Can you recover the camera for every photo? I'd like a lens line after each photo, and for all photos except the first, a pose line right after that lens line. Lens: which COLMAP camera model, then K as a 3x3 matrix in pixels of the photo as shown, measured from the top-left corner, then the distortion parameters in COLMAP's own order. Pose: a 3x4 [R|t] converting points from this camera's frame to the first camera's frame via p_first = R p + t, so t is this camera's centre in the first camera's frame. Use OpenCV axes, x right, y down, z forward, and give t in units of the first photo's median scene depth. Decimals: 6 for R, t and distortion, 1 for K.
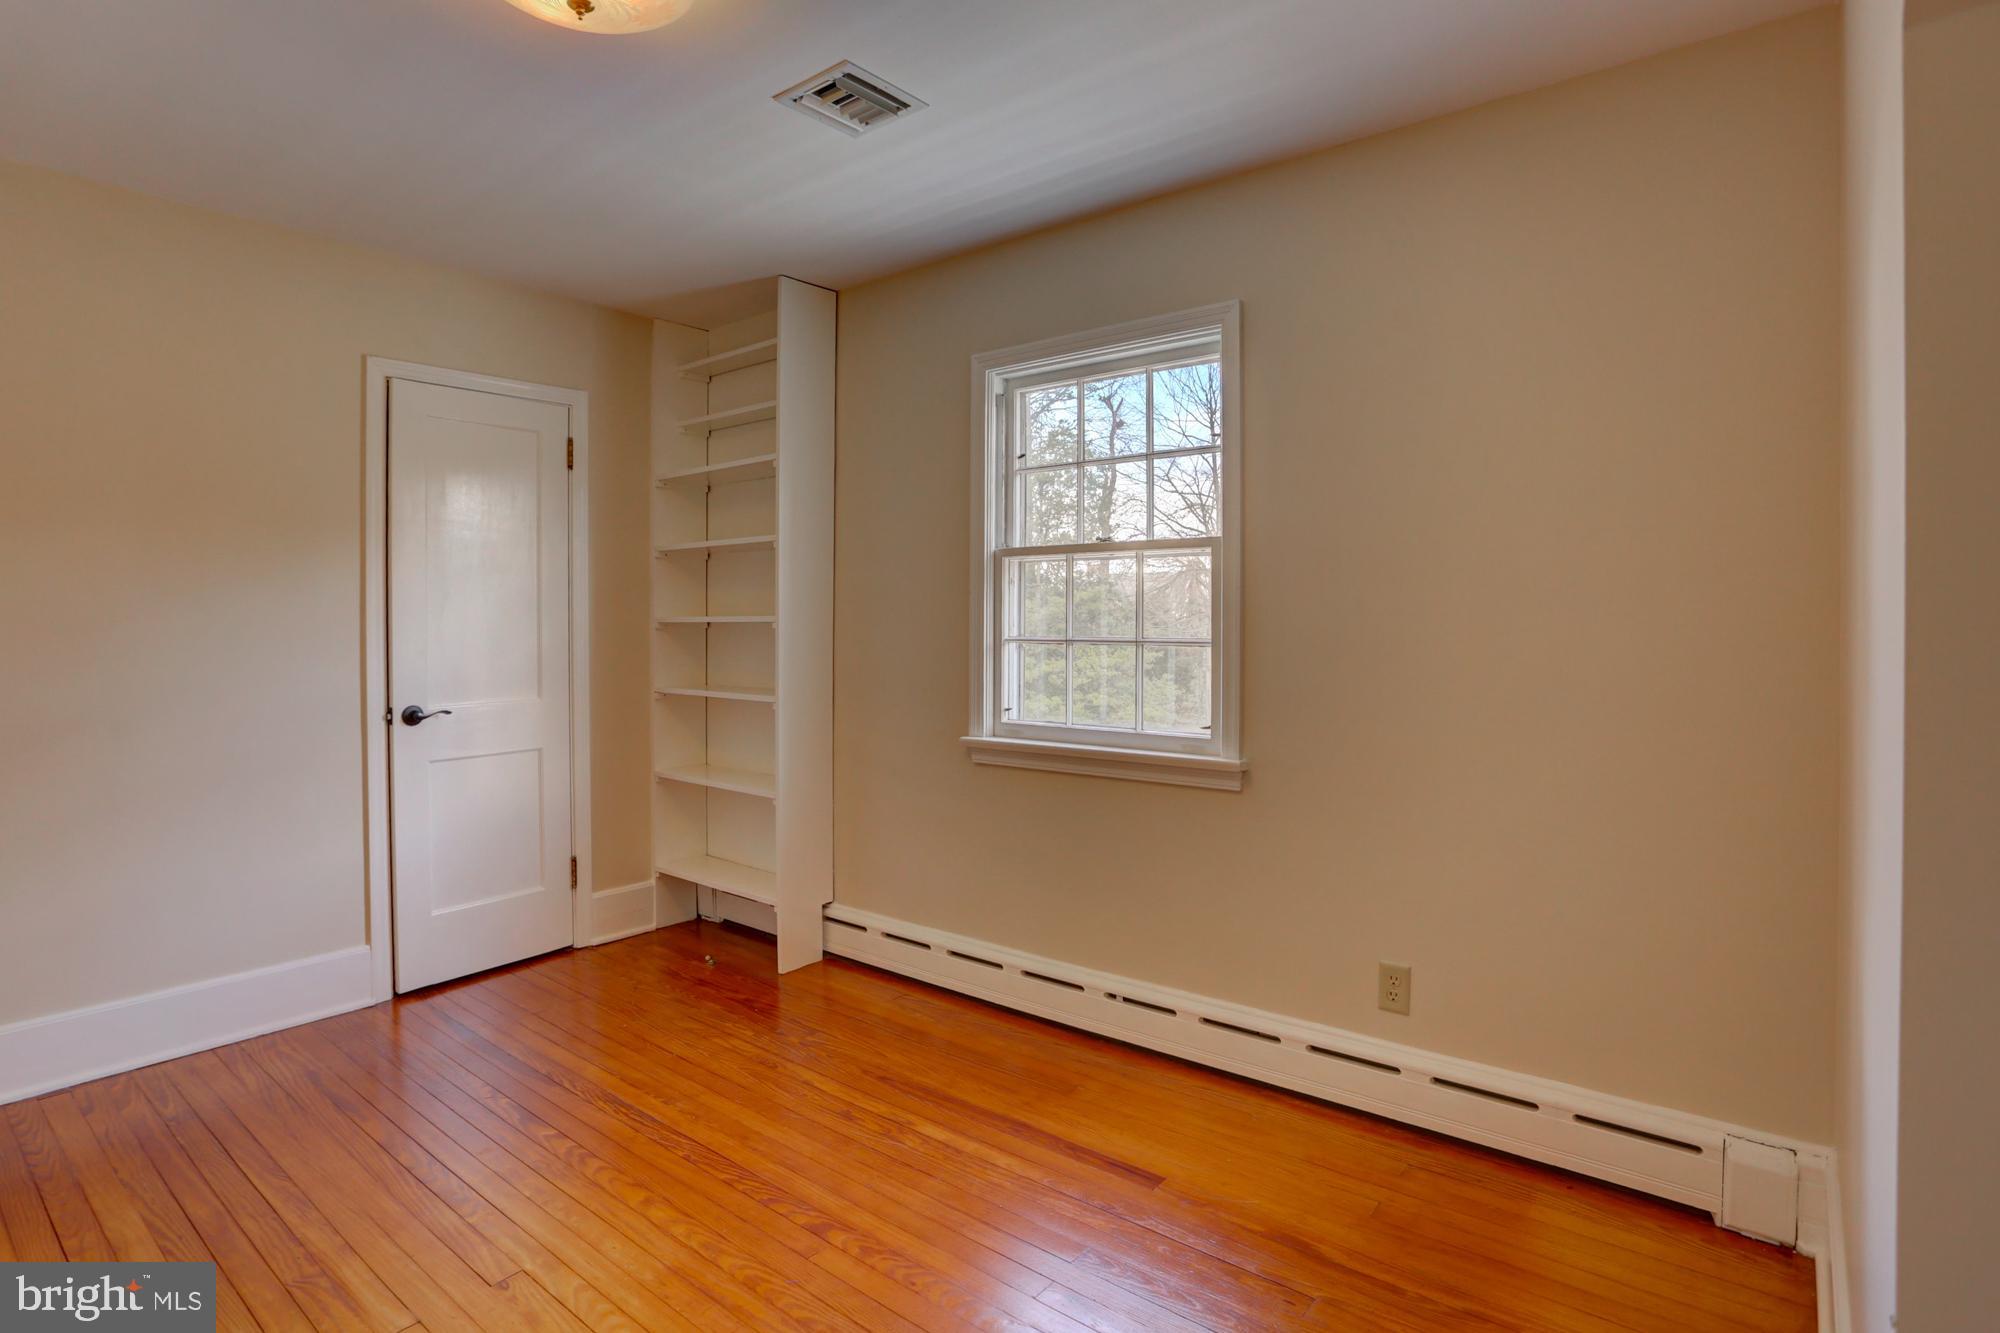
lens RADIAL K [[964.7, 0, 1004.8], [0, 964.7, 618.9], [0, 0, 1]] dist [-0.041943, 0.007520]
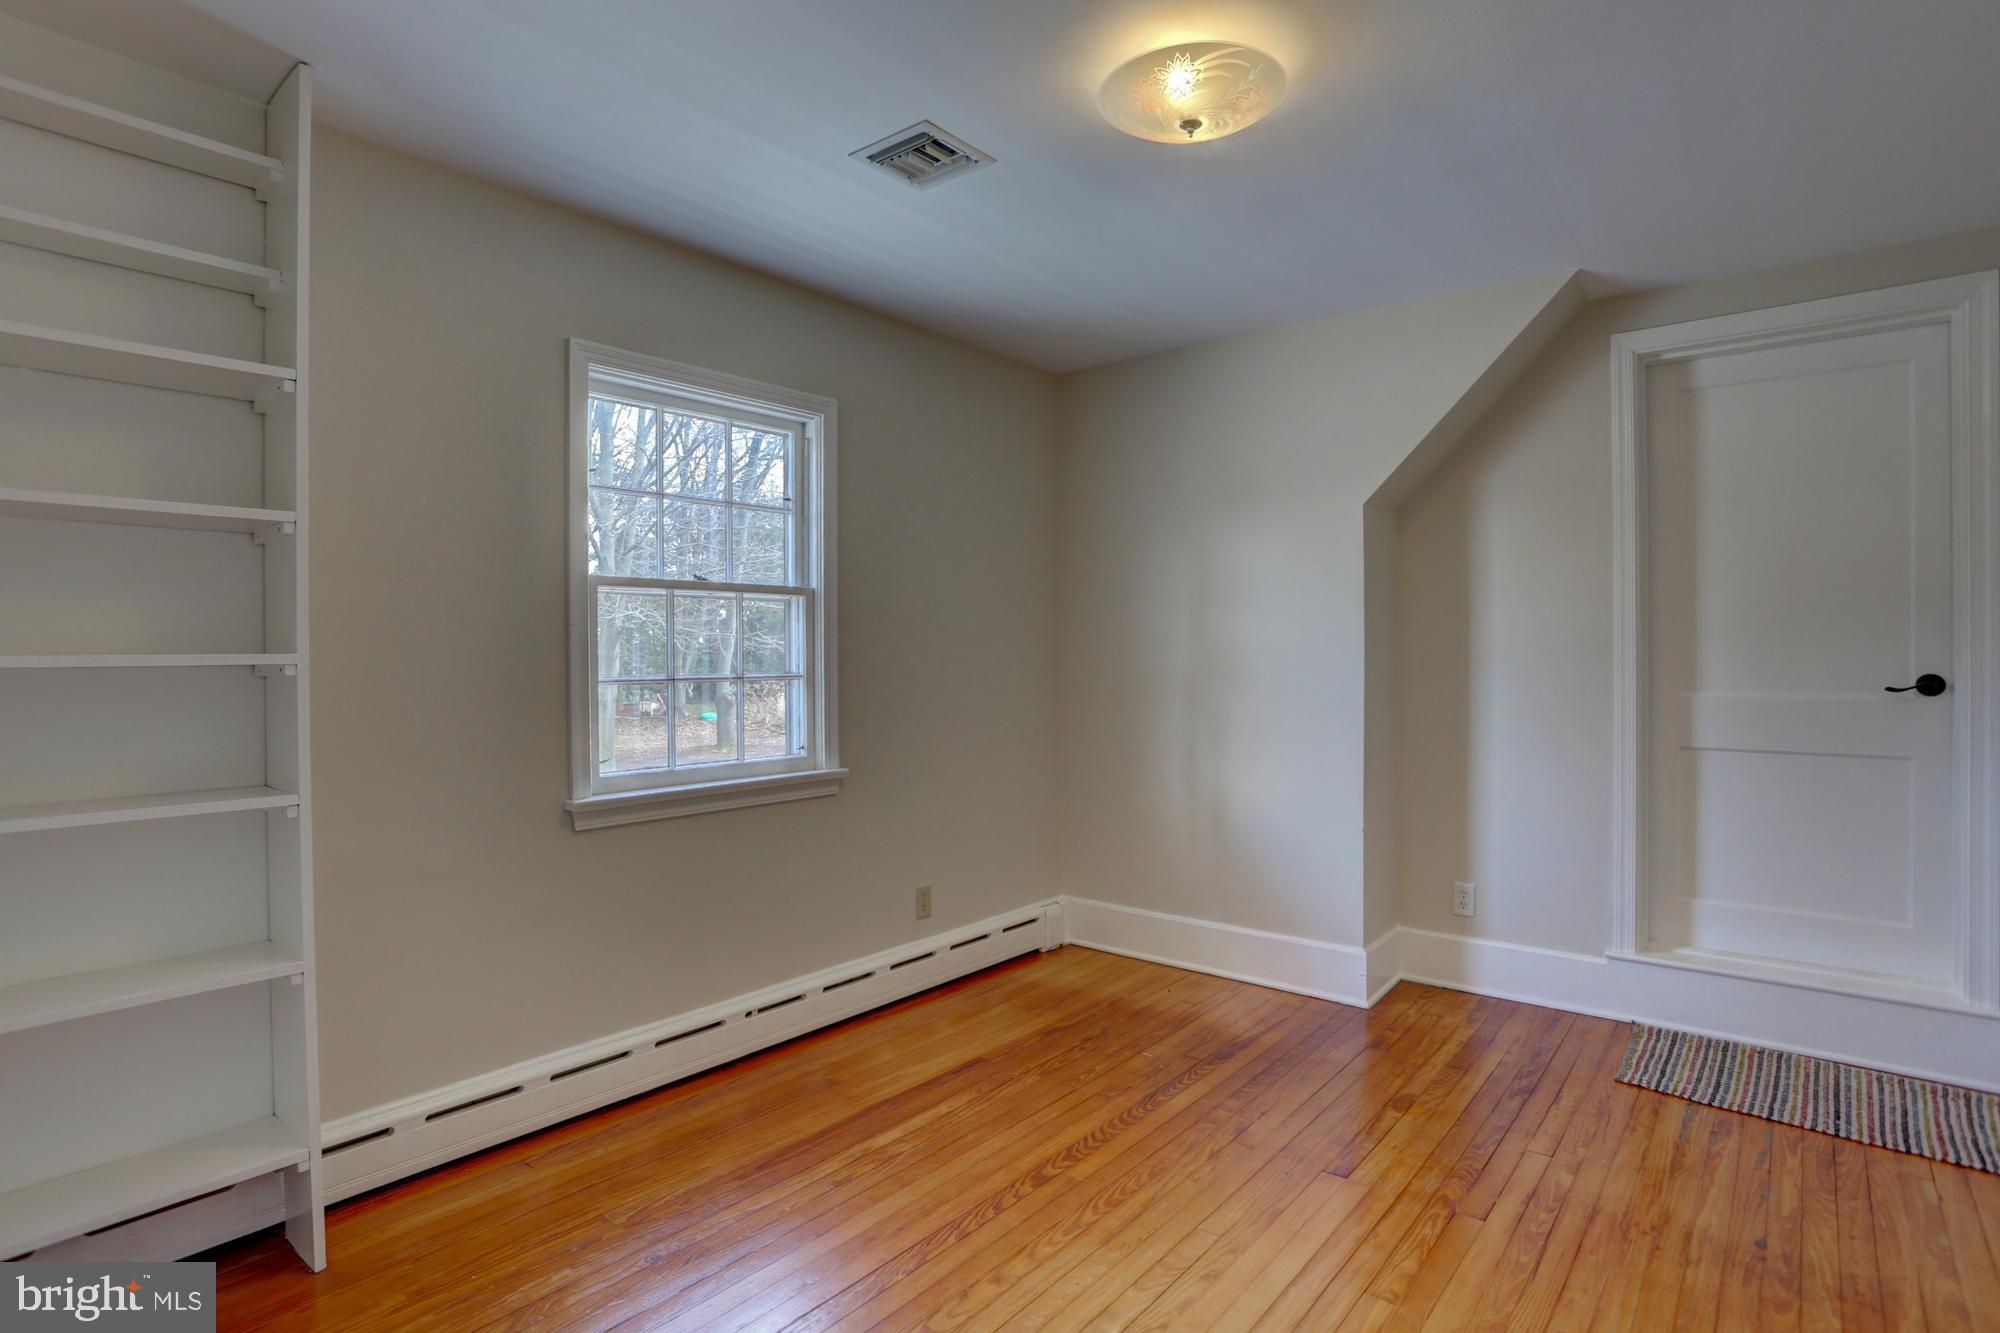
lens RADIAL K [[977.7, 0, 995.1], [0, 977.7, 656.4], [0, 0, 1]] dist [-0.079173, 0.041359]
pose [[0.055989, -0.004953, 0.998419, -1.008810], [-0.003981, 0.999979, 0.005184, -0.008045], [-0.998423, -0.004265, 0.055968, 0.725579]]
